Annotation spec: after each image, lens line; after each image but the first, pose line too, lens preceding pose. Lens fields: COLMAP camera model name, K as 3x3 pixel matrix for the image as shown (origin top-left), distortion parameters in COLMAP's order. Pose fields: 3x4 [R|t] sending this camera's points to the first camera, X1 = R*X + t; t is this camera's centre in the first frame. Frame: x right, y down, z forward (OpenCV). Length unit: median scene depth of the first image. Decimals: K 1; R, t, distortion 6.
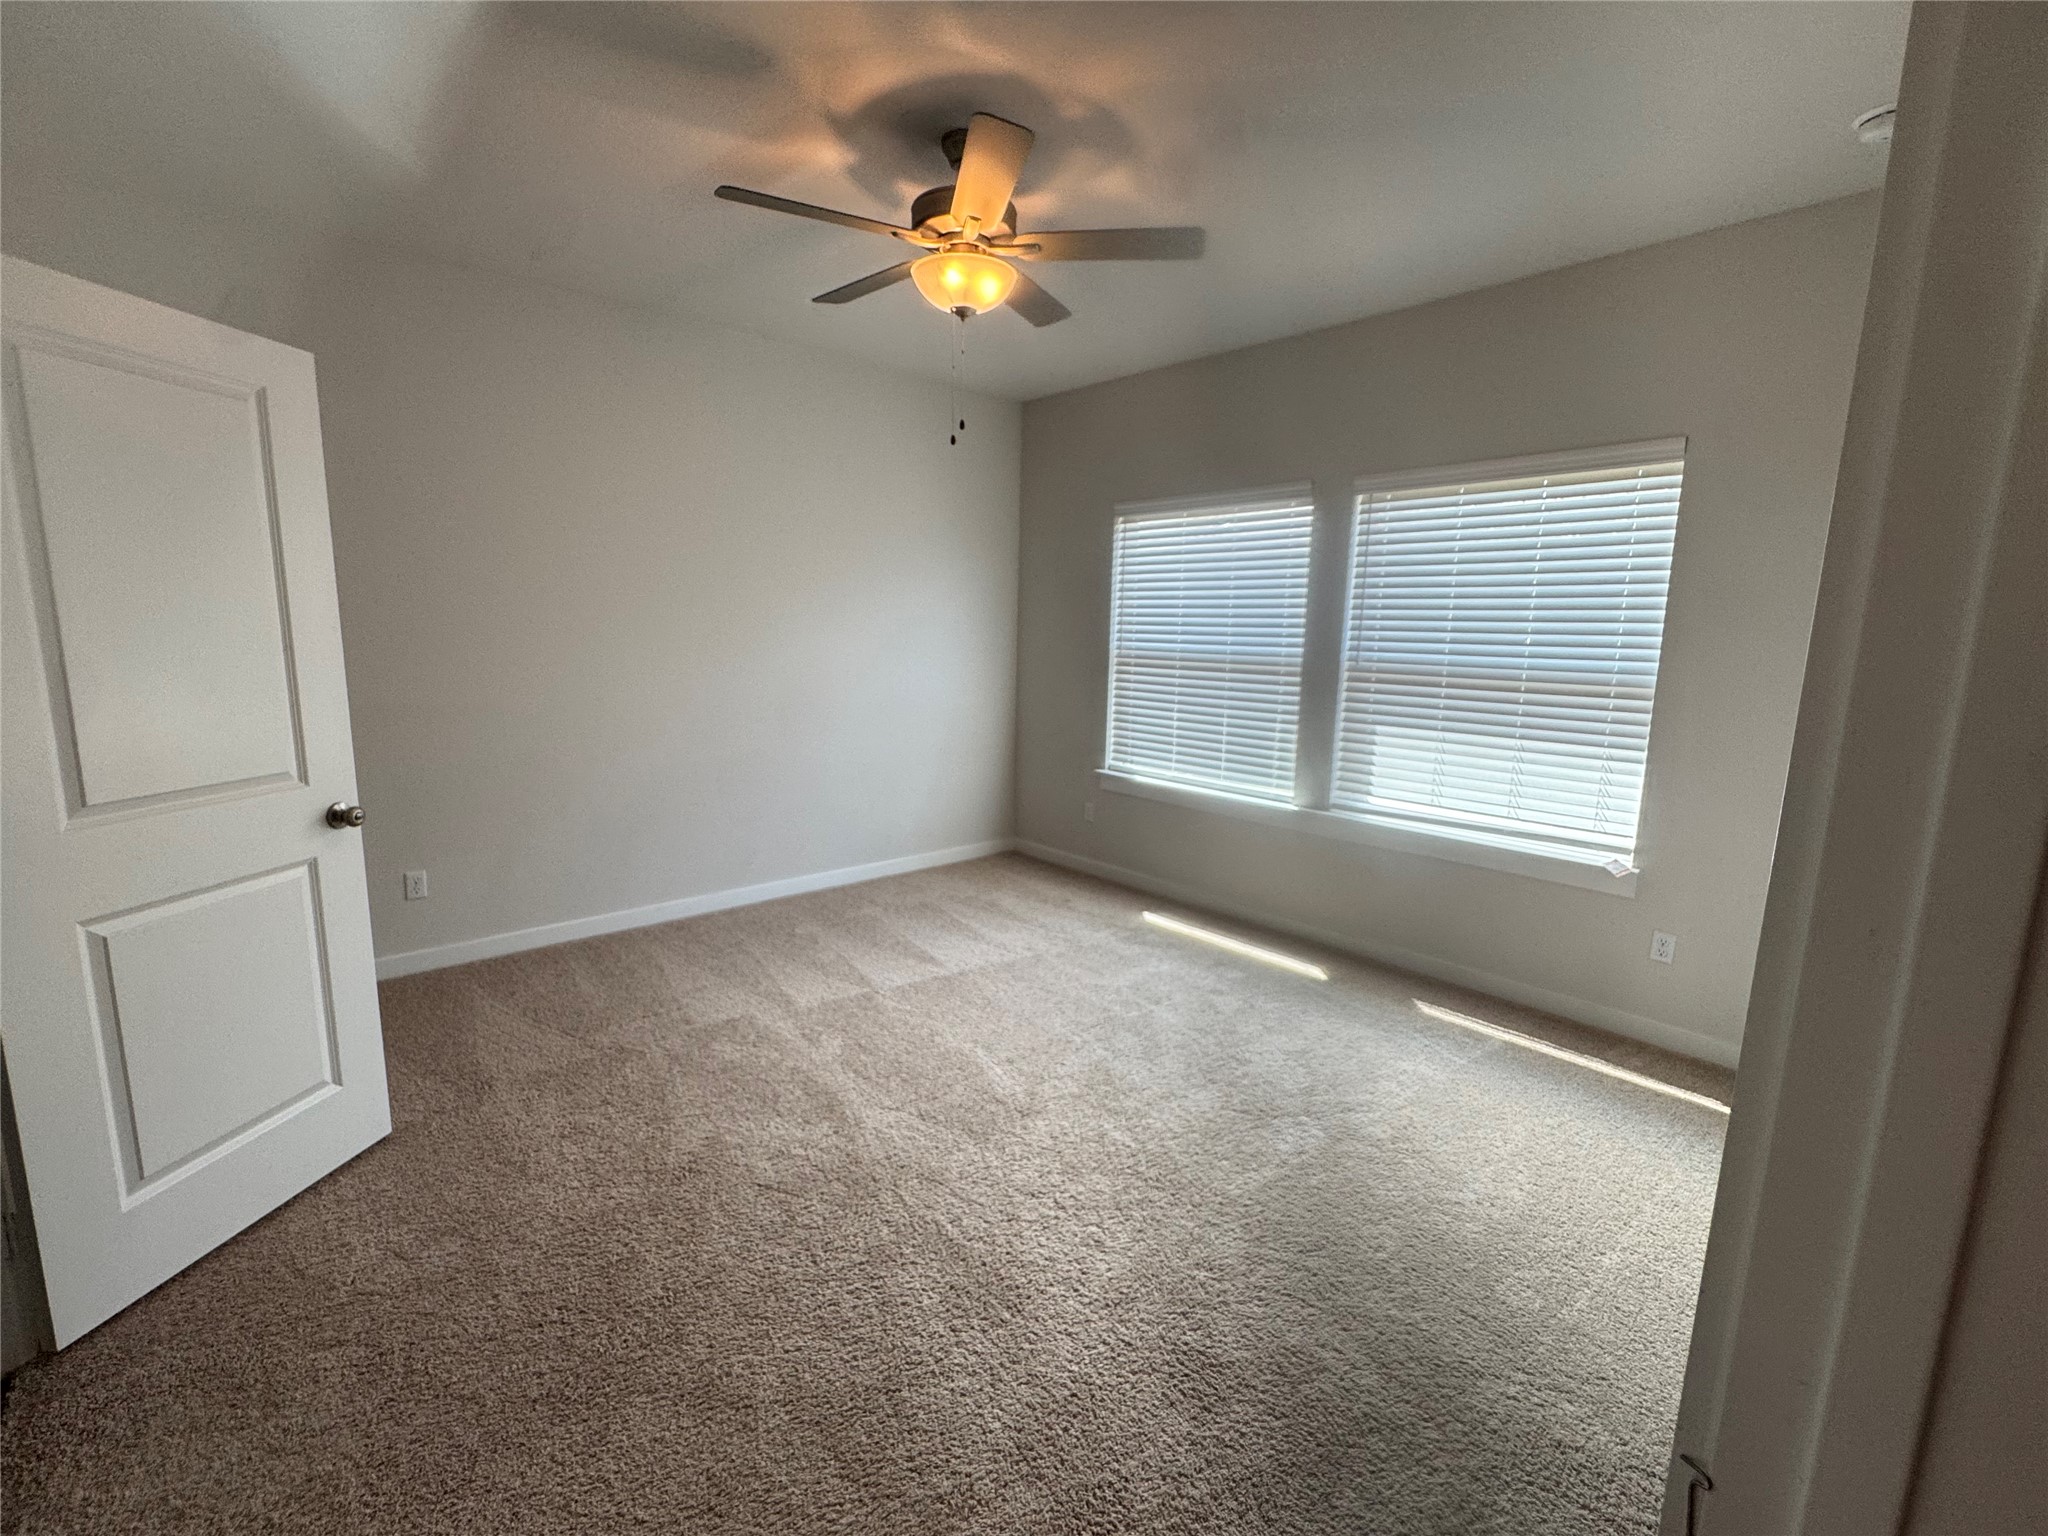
lens RADIAL K [[883.7, 0, 1018.2], [0, 883.7, 766.5], [0, 0, 1]] dist [-0.004782, -0.000257]
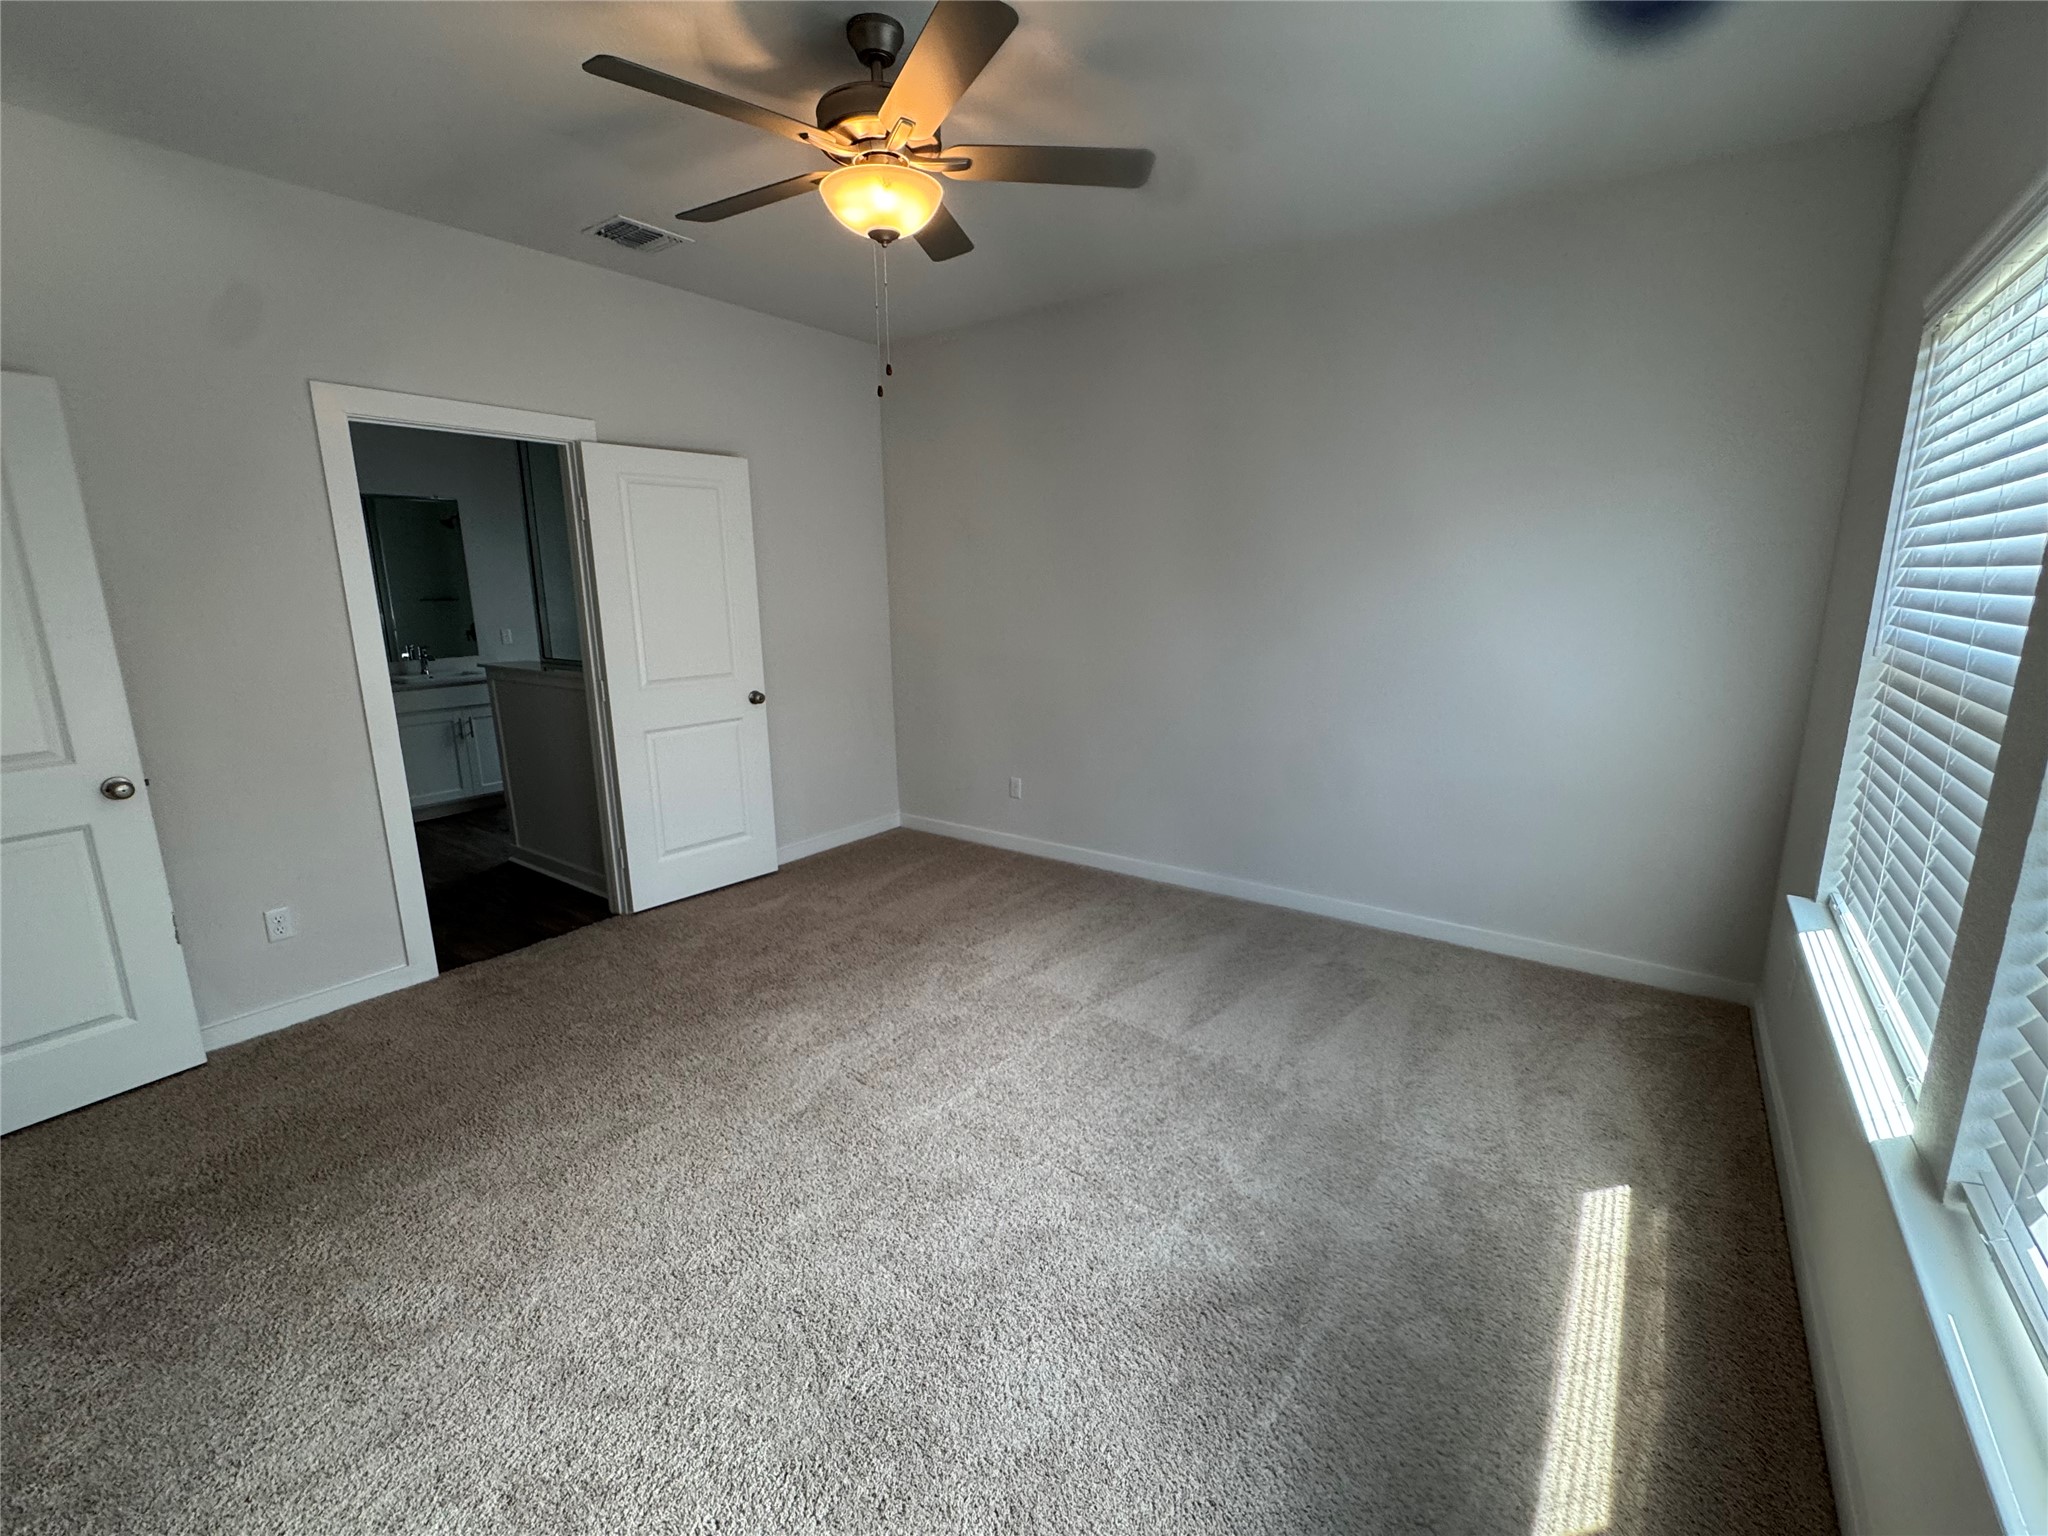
lens RADIAL K [[883.7, 0, 1018.2], [0, 883.7, 766.5], [0, 0, 1]] dist [-0.004782, -0.000257]
pose [[0.226741, 0.196228, -0.953983, 0.718301], [-0.147598, 0.975104, 0.165491, -0.138329], [0.962706, 0.103282, 0.250059, 0.777520]]
